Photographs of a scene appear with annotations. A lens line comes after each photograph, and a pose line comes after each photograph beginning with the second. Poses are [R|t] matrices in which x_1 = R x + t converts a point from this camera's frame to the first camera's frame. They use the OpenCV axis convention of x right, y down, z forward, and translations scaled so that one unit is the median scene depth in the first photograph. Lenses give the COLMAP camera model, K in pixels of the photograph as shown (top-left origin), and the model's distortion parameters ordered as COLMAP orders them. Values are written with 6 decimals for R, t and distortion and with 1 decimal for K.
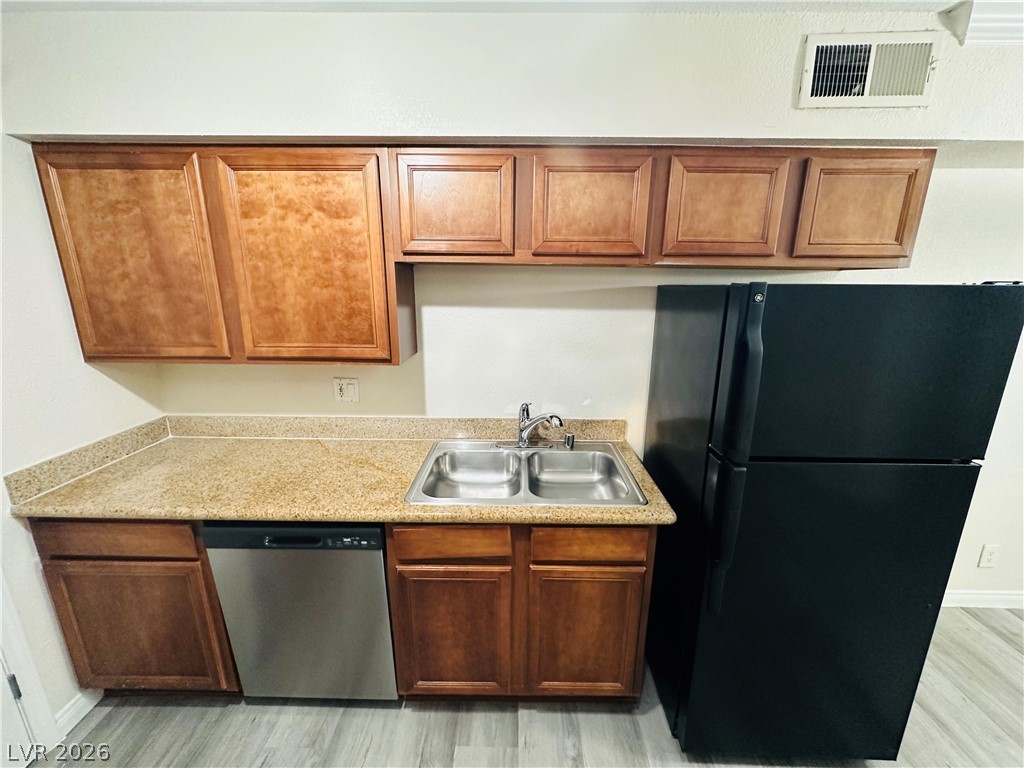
lens RADIAL K [[407.7, 0, 512.1], [0, 407.7, 381.6], [0, 0, 1]] dist [-0.003554, 0.000007]
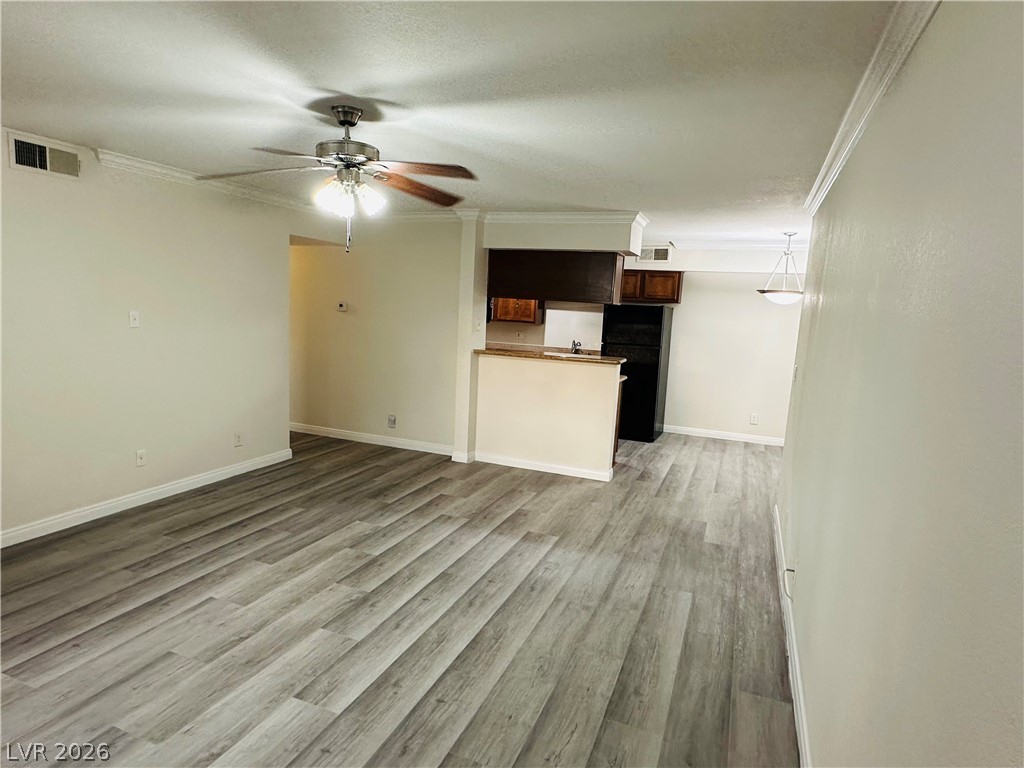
lens RADIAL K [[580.9, 0, 513.7], [0, 580.9, 387.3], [0, 0, 1]] dist [-0.000277, 0.001086]
pose [[0.931102, 0.090915, -0.353246, 1.493956], [-0.130259, 0.987459, -0.089200, 1.066545], [0.340707, 0.129068, 0.931268, -4.026105]]
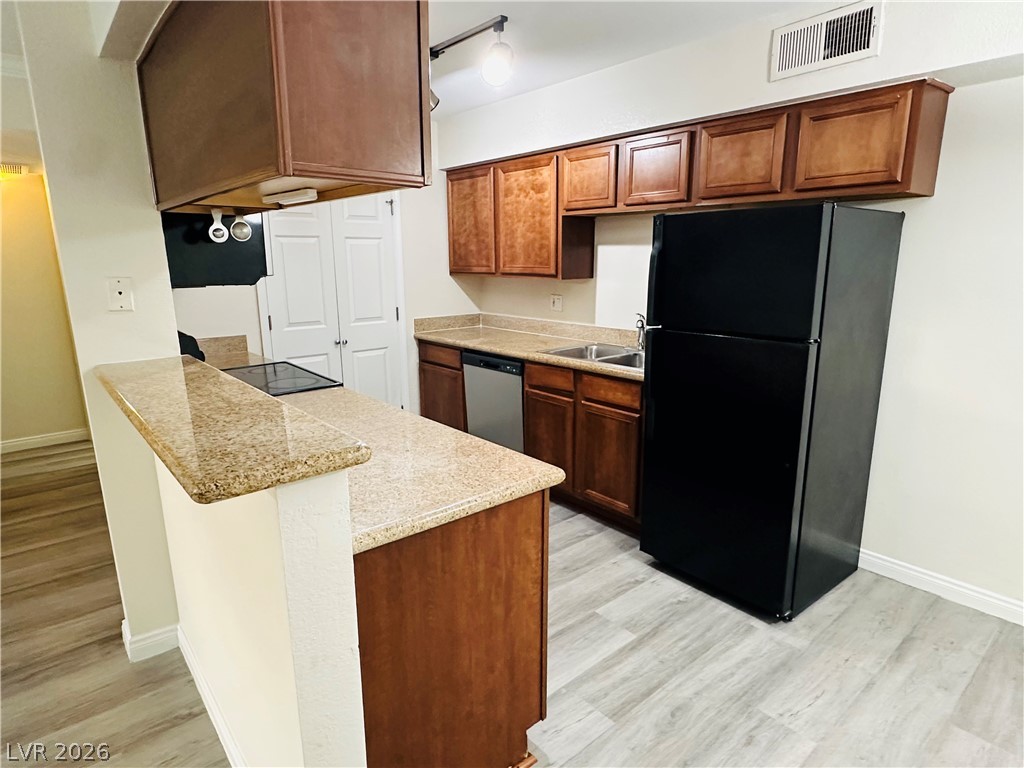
lens RADIAL K [[580.9, 0, 513.7], [0, 580.9, 387.3], [0, 0, 1]] dist [-0.000277, 0.001086]
pose [[0.655784, 0.157497, -0.738337, 1.501946], [-0.169549, 0.983739, 0.059253, 0.302804], [0.735663, 0.086327, 0.671824, -0.713884]]
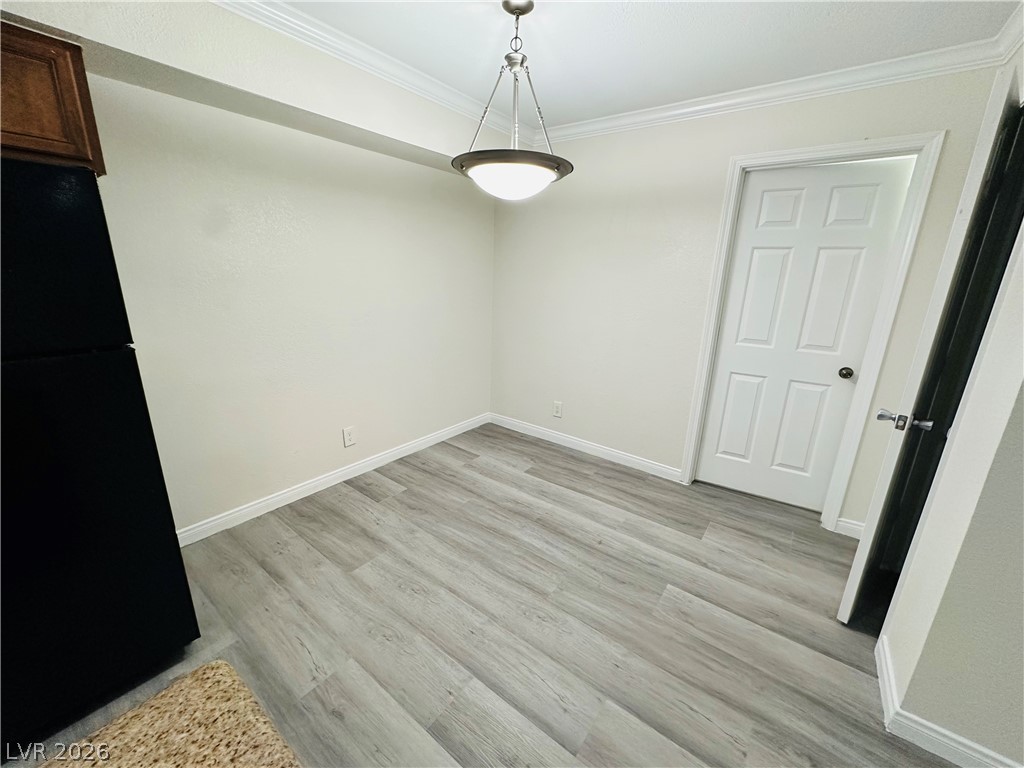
lens RADIAL K [[407.7, 0, 512.1], [0, 407.7, 381.6], [0, 0, 1]] dist [-0.003554, 0.000007]
pose [[0.593648, -0.198284, 0.779914, 0.690048], [0.166249, 0.978480, 0.122223, 0.254709], [-0.787365, 0.057103, 0.613837, -0.350164]]
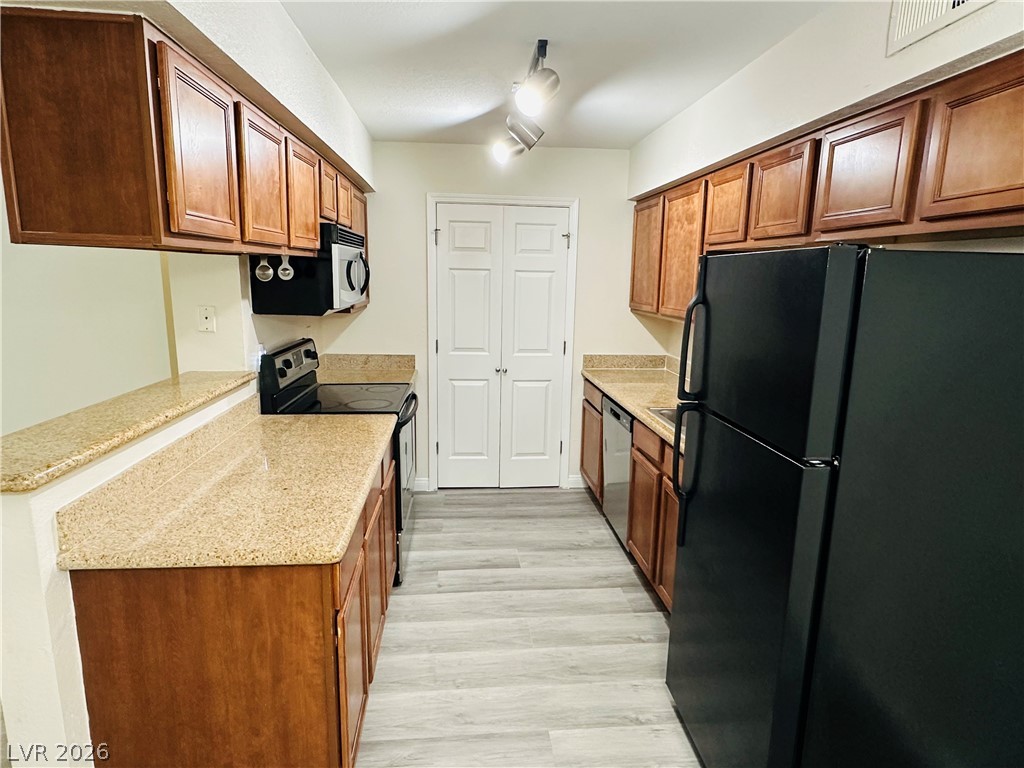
lens RADIAL K [[580.9, 0, 513.7], [0, 580.9, 387.3], [0, 0, 1]] dist [-0.000277, 0.001086]
pose [[0.109212, 0.184777, -0.976693, 1.717680], [-0.254649, 0.954982, 0.152195, 0.018256], [0.960847, 0.232092, 0.151349, 0.178944]]
